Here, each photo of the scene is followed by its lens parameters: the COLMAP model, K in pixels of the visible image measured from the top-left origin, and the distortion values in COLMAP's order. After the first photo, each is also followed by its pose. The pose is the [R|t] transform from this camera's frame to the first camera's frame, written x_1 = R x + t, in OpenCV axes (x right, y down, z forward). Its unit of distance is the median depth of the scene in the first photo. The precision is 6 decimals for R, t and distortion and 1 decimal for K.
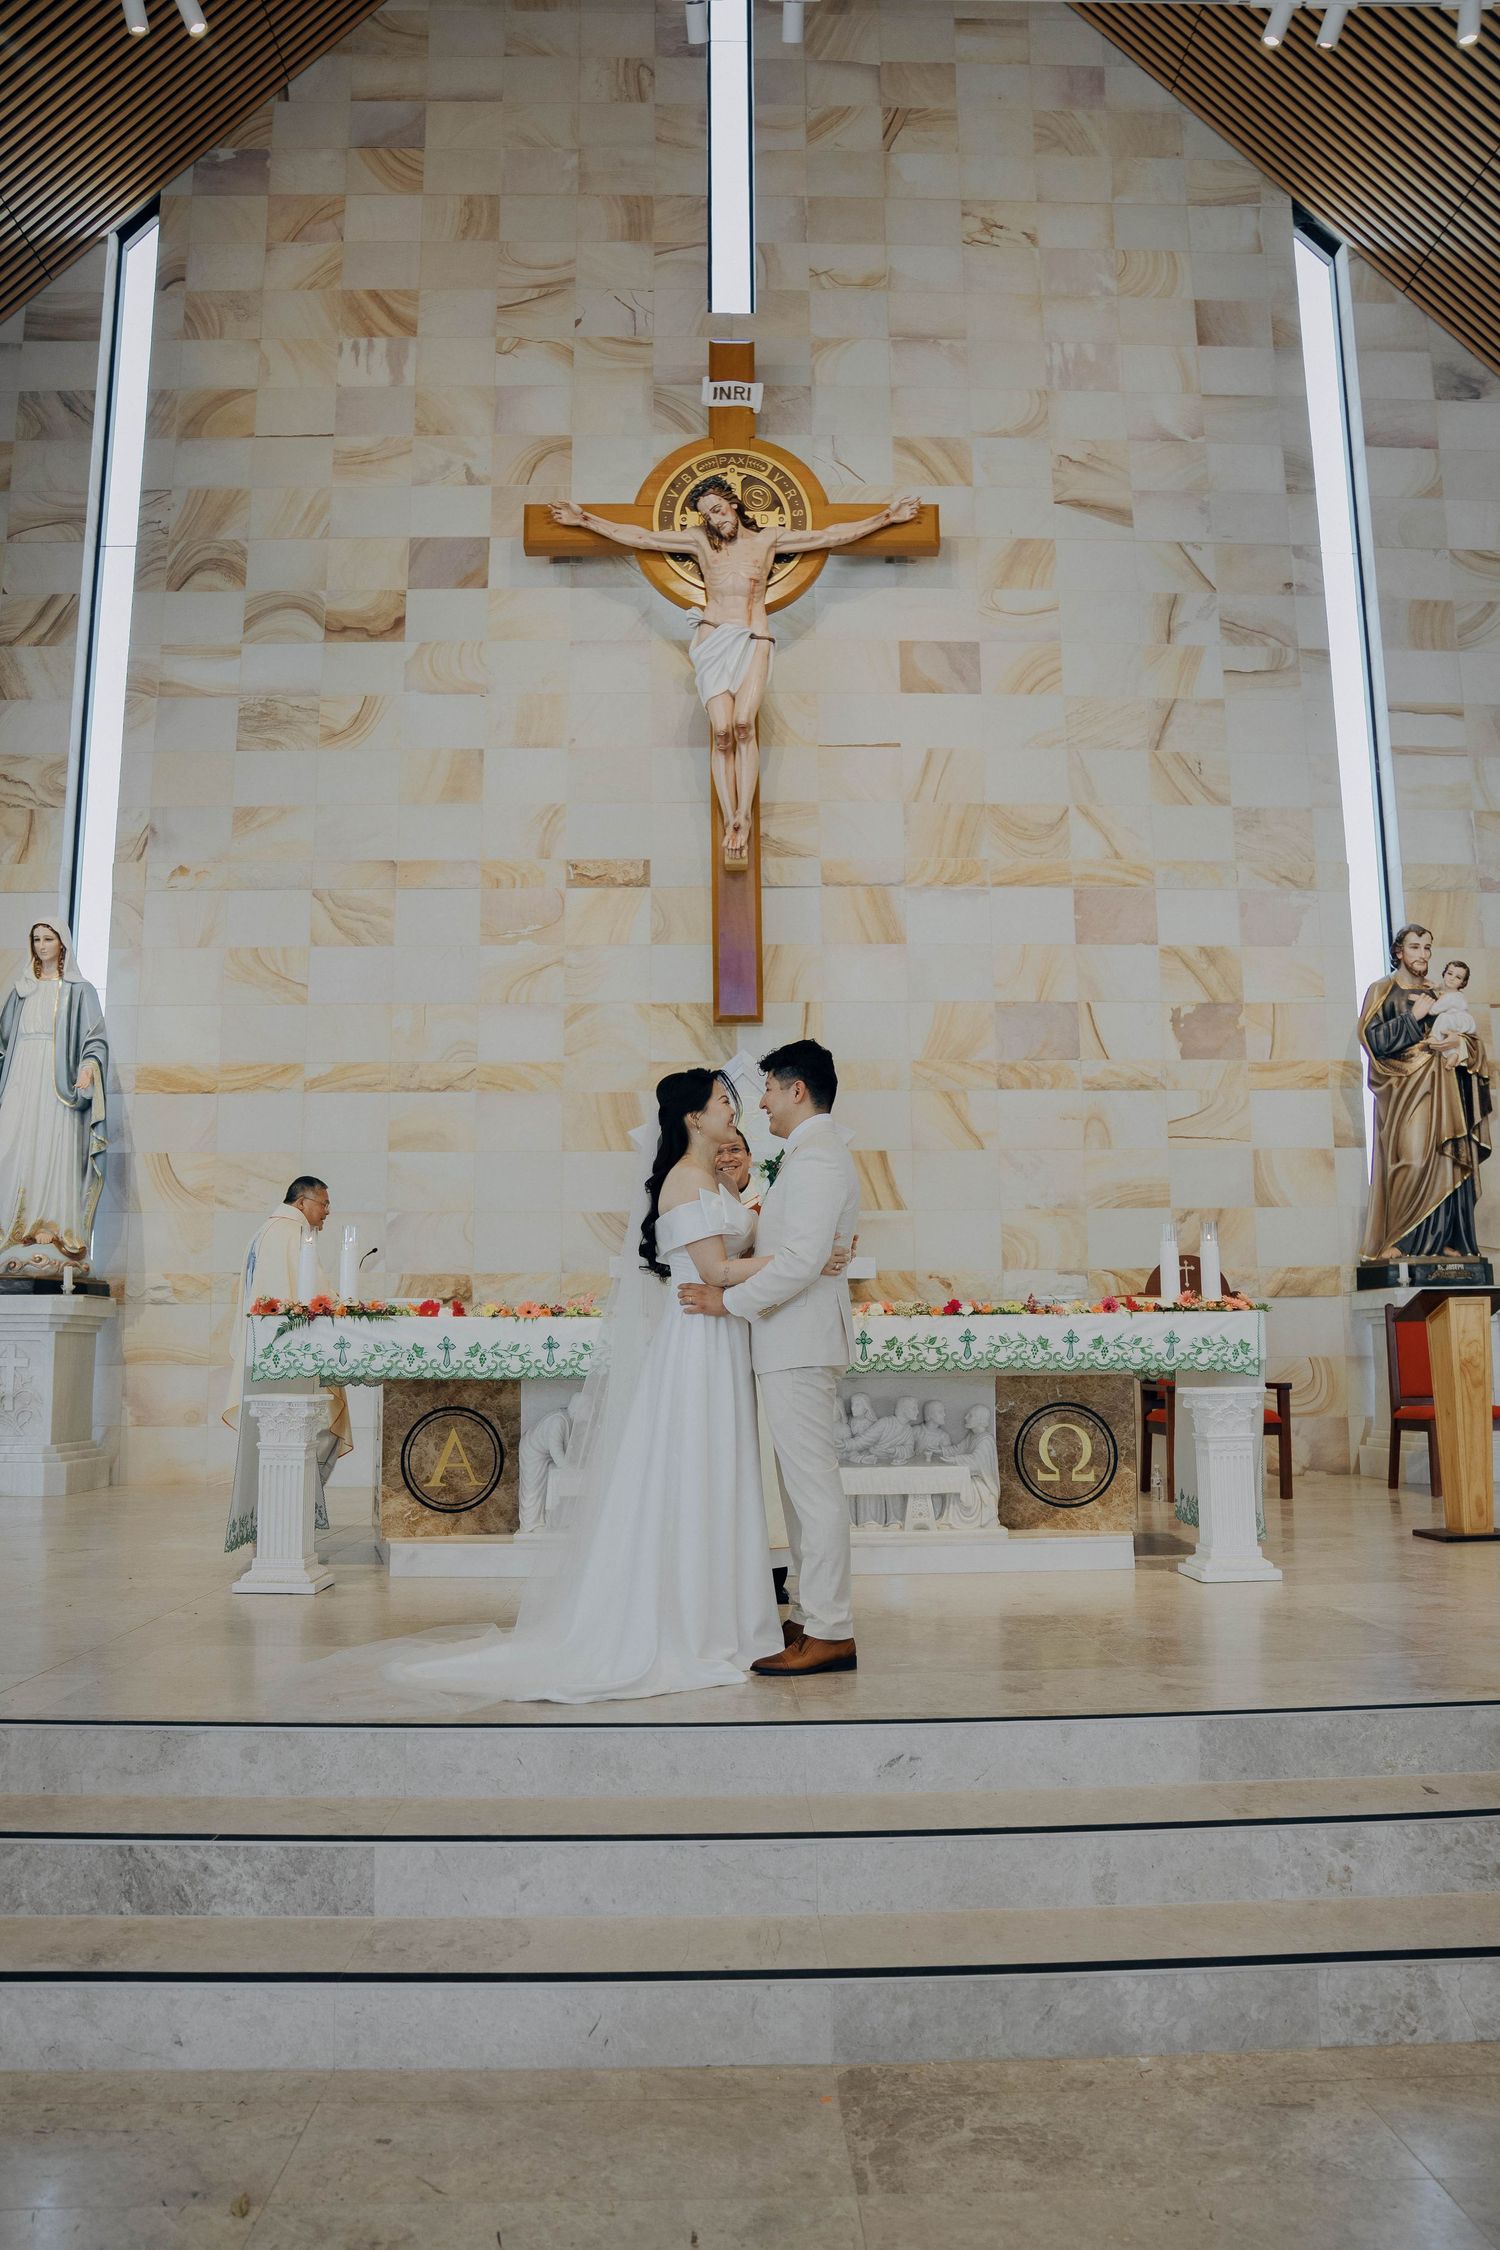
lens RADIAL K [[1561.2, 0, 743.4], [0, 1561.2, 1120.6], [0, 0, 1]] dist [-0.136708, 0.088281]
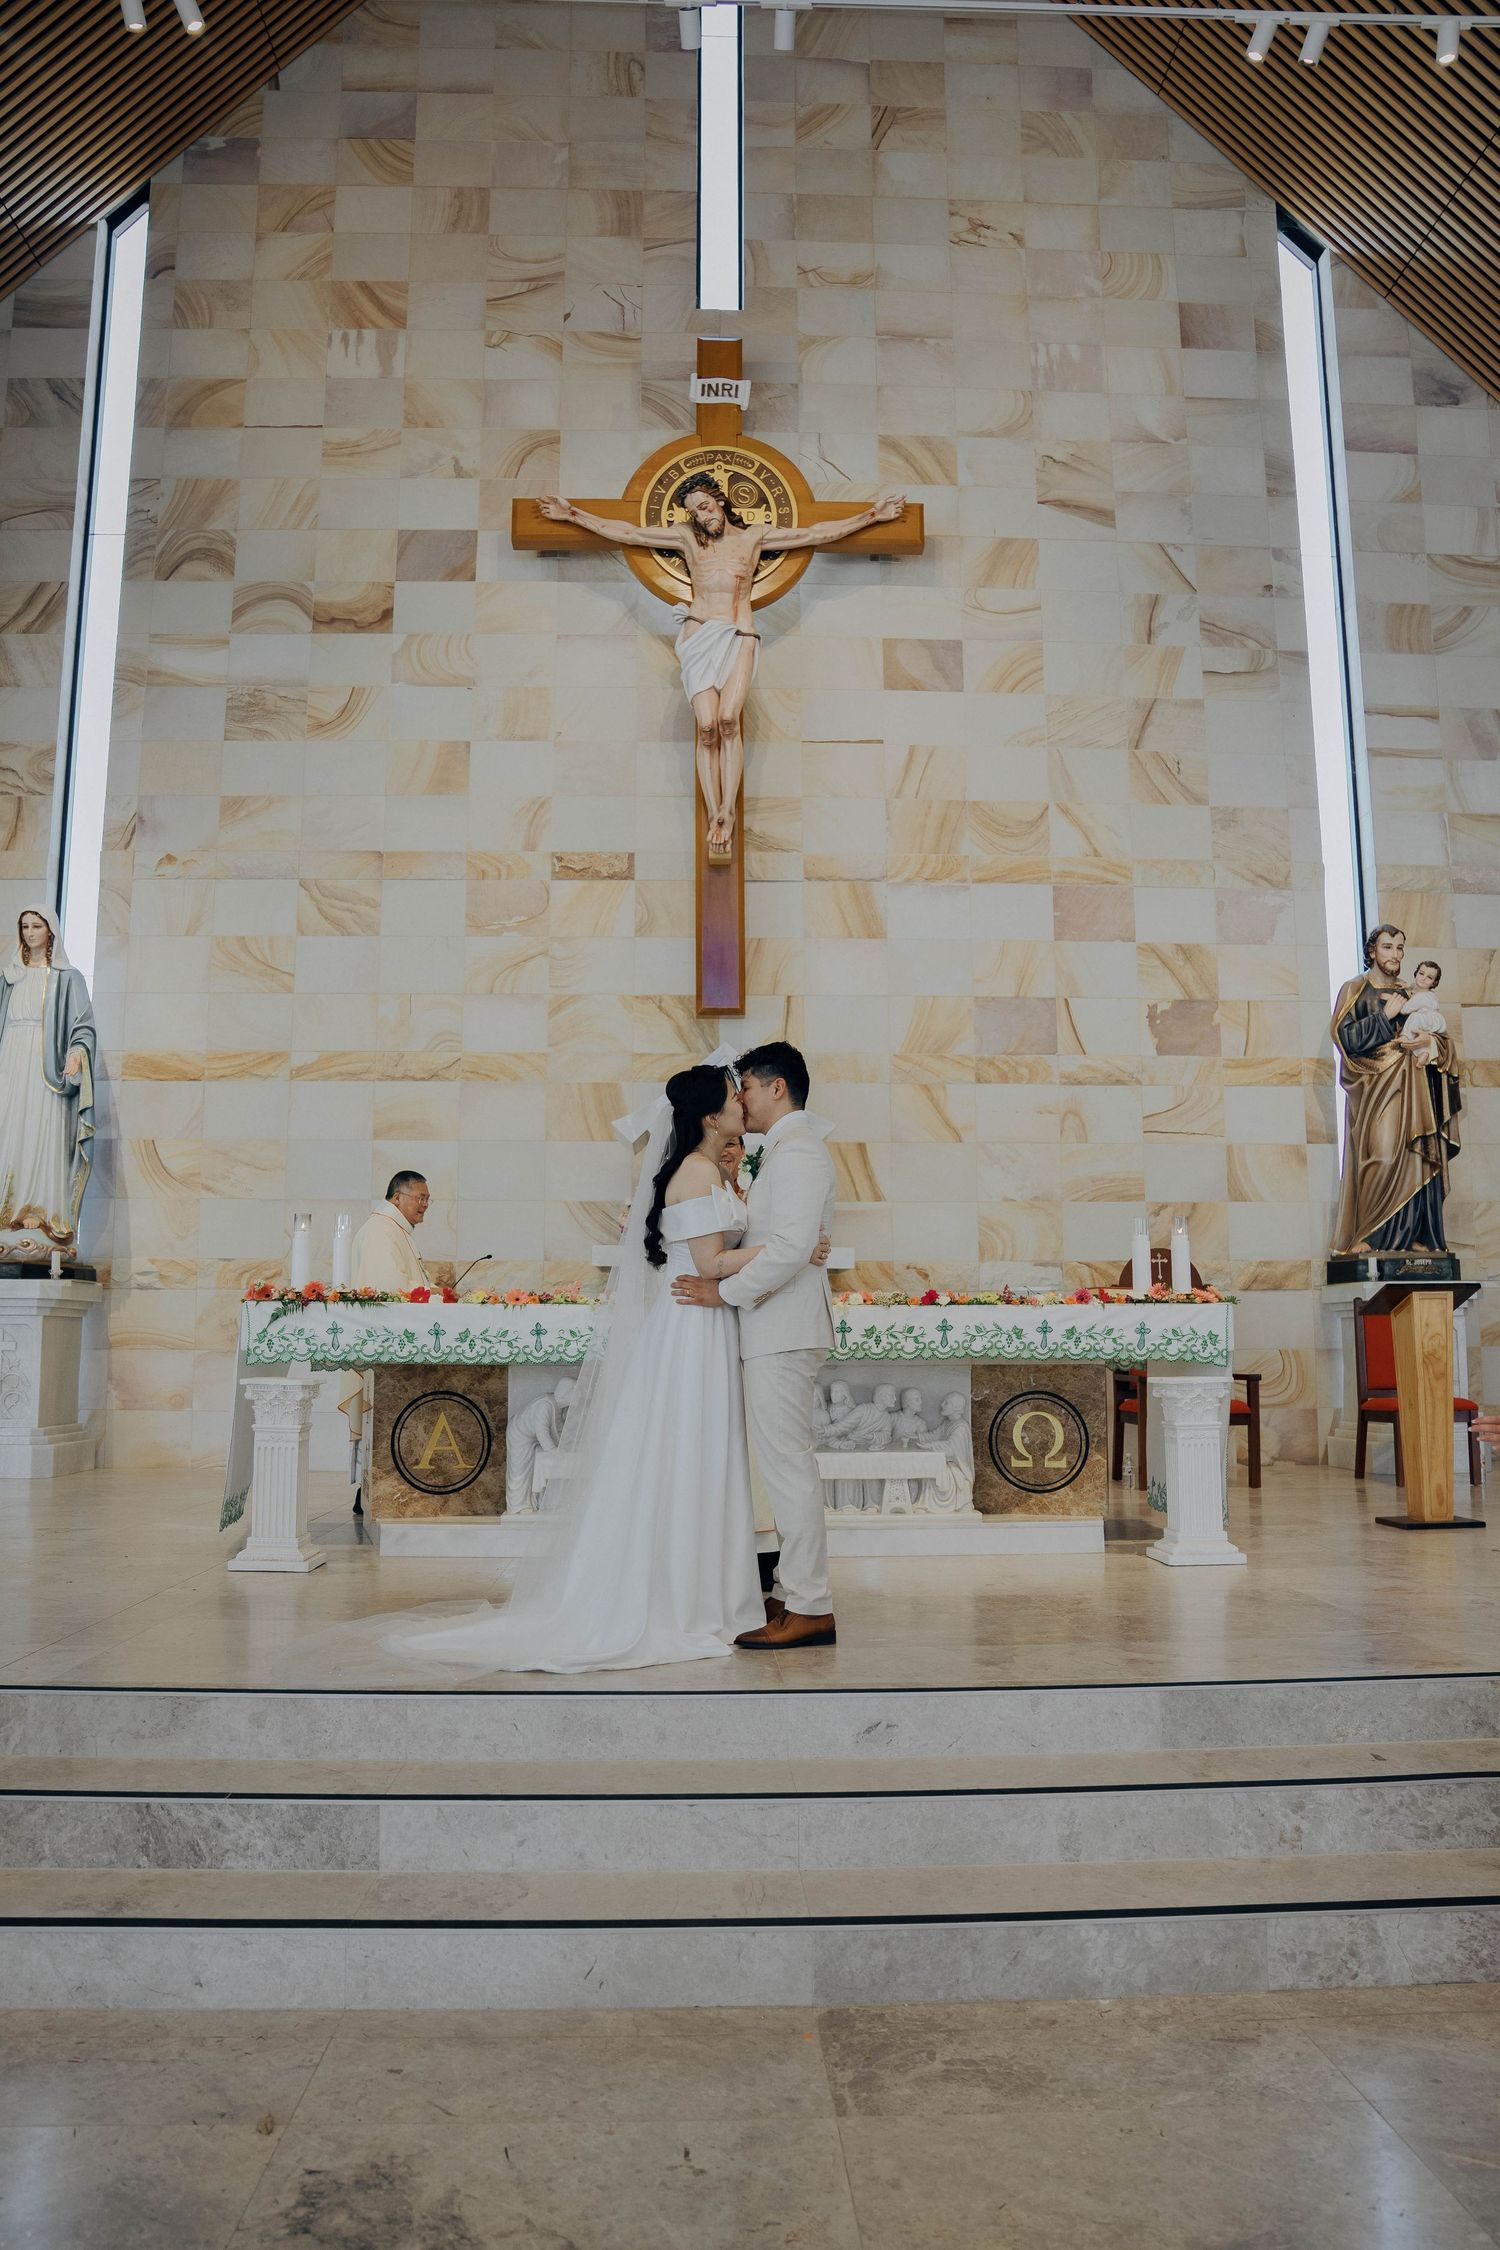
lens RADIAL K [[1570.9, 0, 739.4], [0, 1570.9, 1123.1], [0, 0, 1]] dist [-0.136530, 0.087493]
pose [[0.999890, 0.008240, 0.012345, -0.003025], [-0.008353, 0.999924, 0.009118, -0.002139], [-0.012269, -0.009220, 0.999882, -0.018900]]
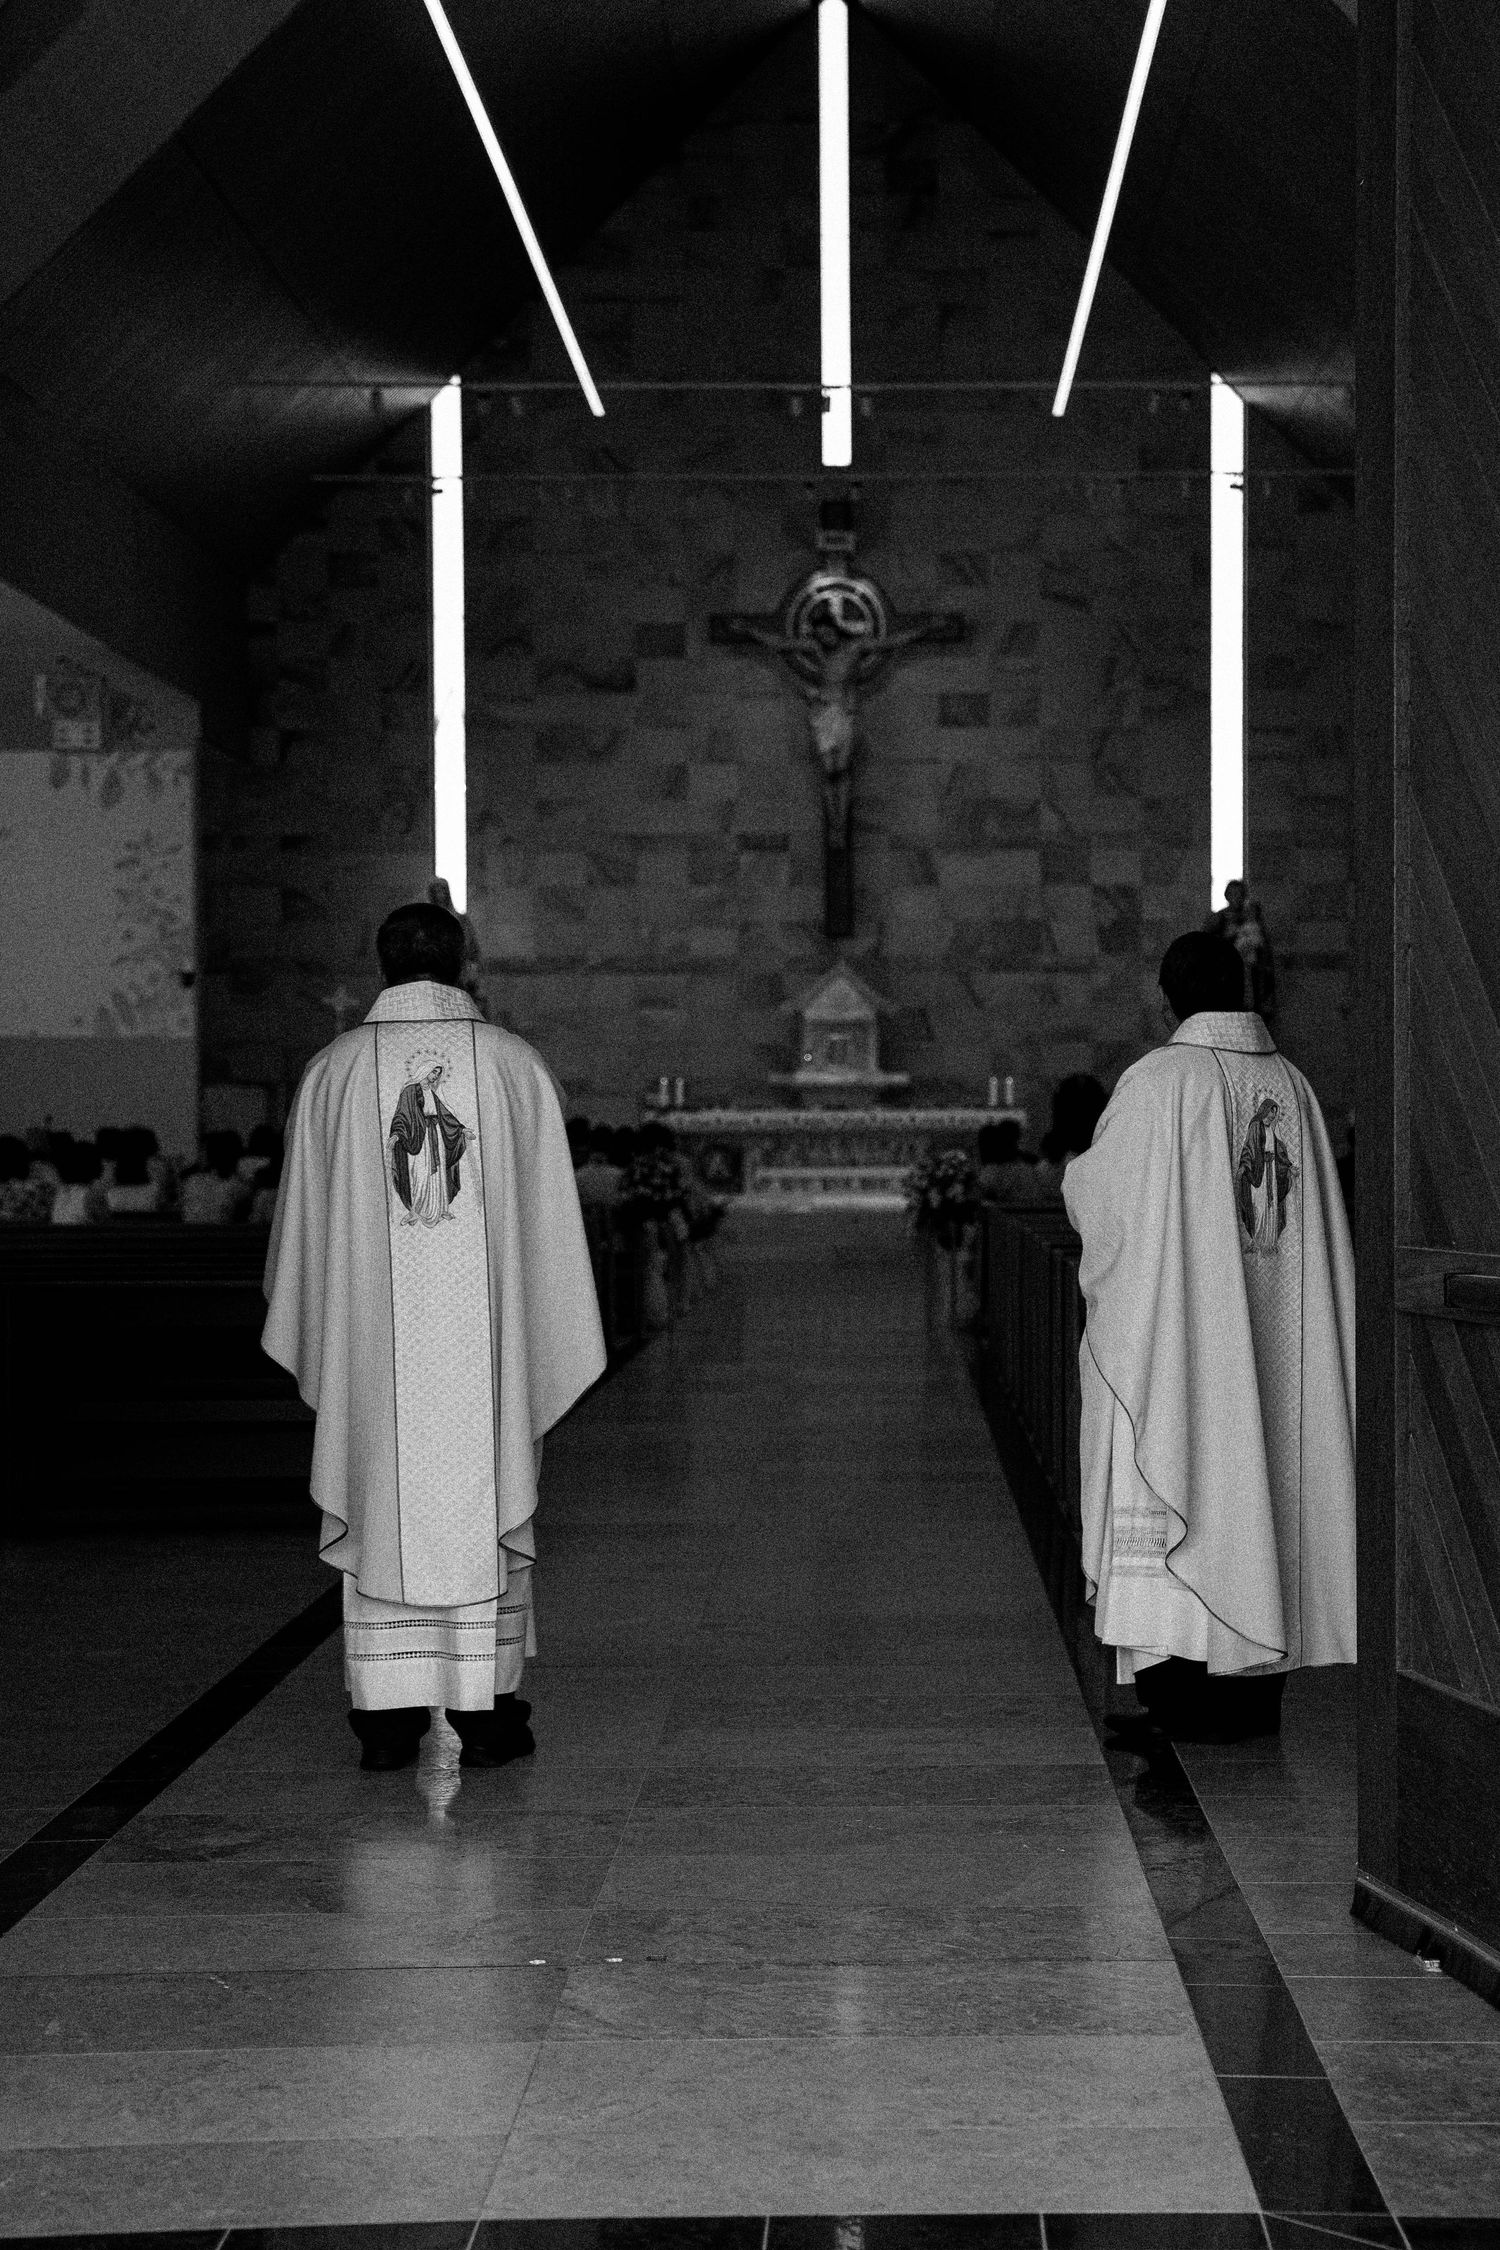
lens RADIAL K [[3202.1, 0, 759.9], [0, 3202.1, 1122.3], [0, 0, 1]] dist [0.017458, 0.059114]
pose [[0.998496, 0.003154, -0.054734, 0.102818], [0.004962, 0.989047, 0.147514, -0.378394], [0.054600, -0.147564, 0.987544, -2.525330]]
